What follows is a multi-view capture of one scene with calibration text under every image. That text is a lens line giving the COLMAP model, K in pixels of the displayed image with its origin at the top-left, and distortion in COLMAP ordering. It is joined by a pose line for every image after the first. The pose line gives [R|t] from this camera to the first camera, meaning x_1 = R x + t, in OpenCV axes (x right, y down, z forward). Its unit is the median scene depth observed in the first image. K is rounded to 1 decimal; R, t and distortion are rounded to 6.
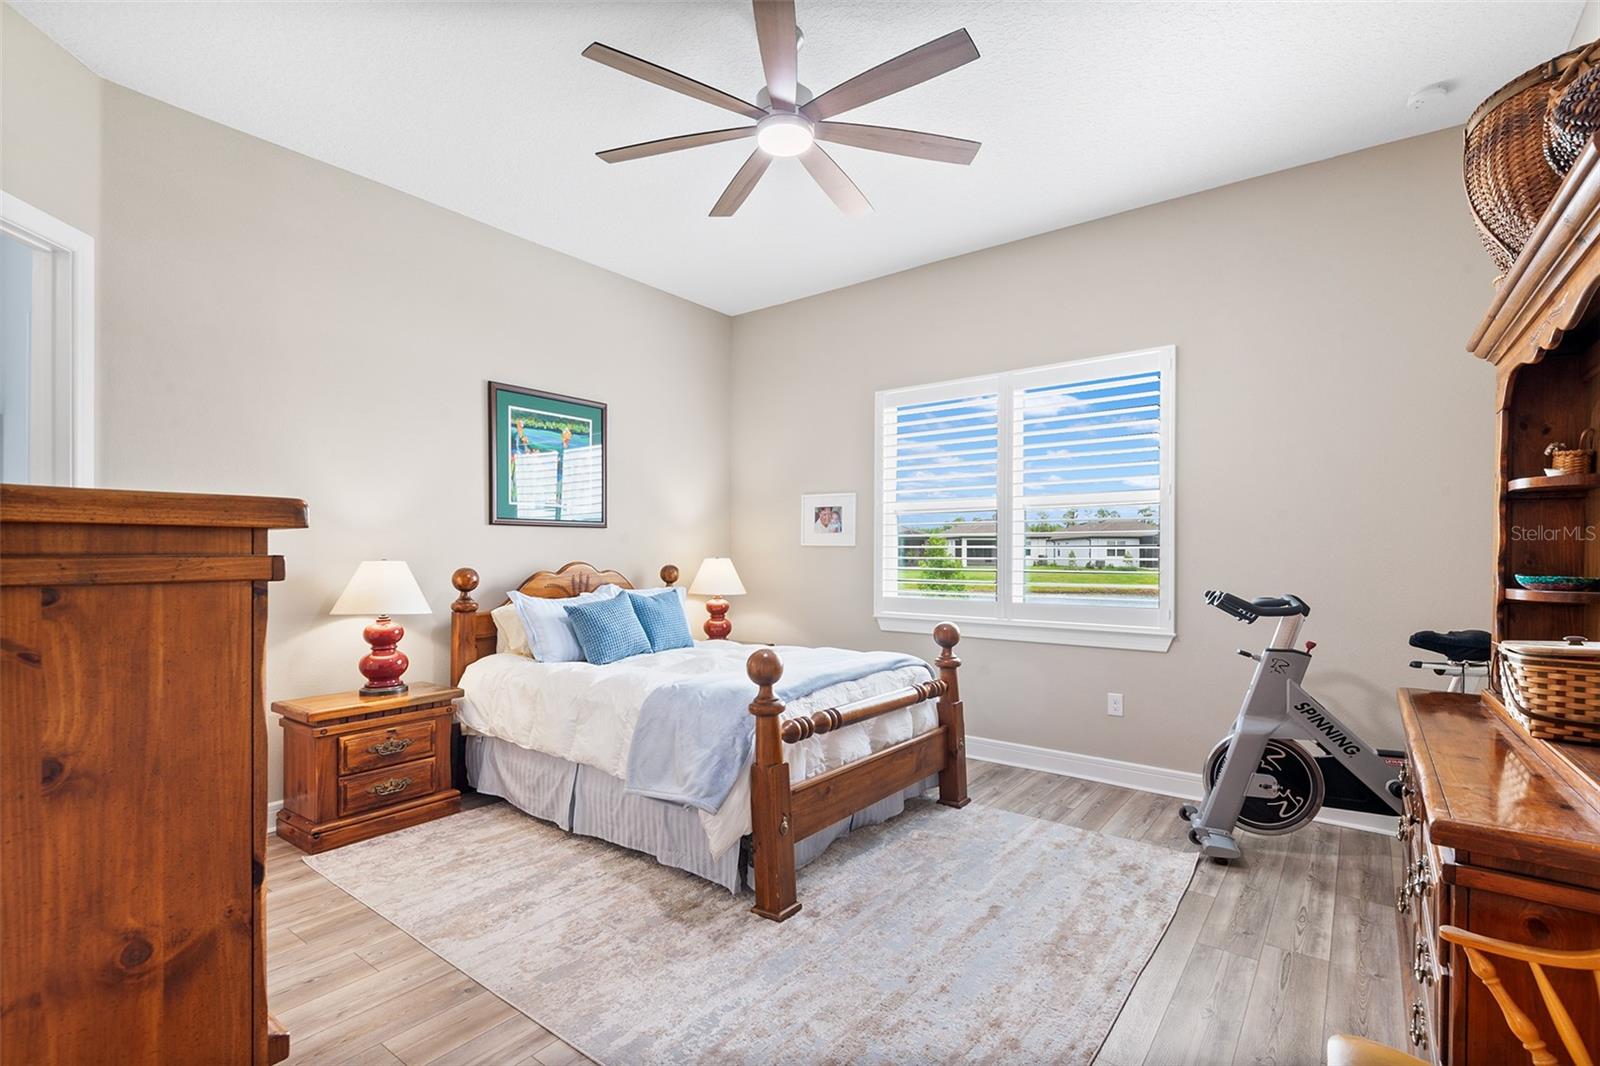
lens RADIAL K [[739.6, 0, 798.2], [0, 739.6, 548.3], [0, 0, 1]] dist [0.043198, -0.027693]
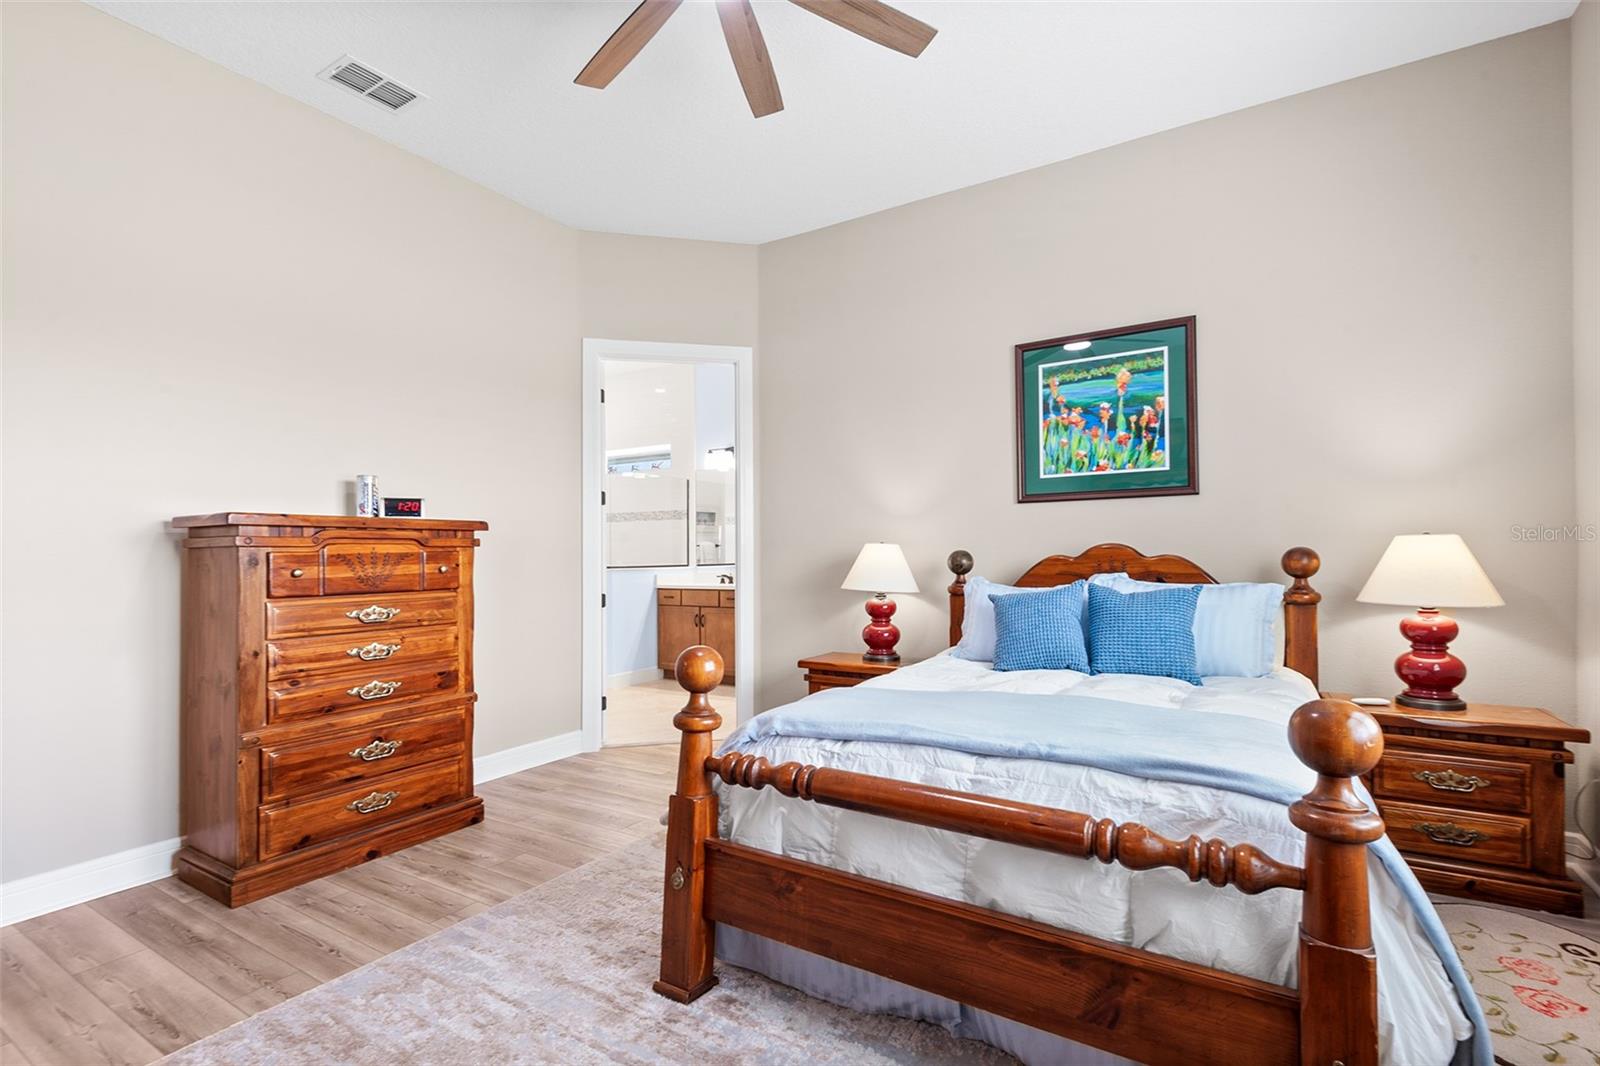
lens RADIAL K [[777.2, 0, 800.0], [0, 777.2, 533.0], [0, 0, 1]] dist [0.044673, -0.000074]
pose [[0.076529, -0.011019, -0.997006, 0.495229], [0.027712, 0.999576, -0.008921, 0.005752], [0.996682, -0.026946, 0.076802, 0.634343]]
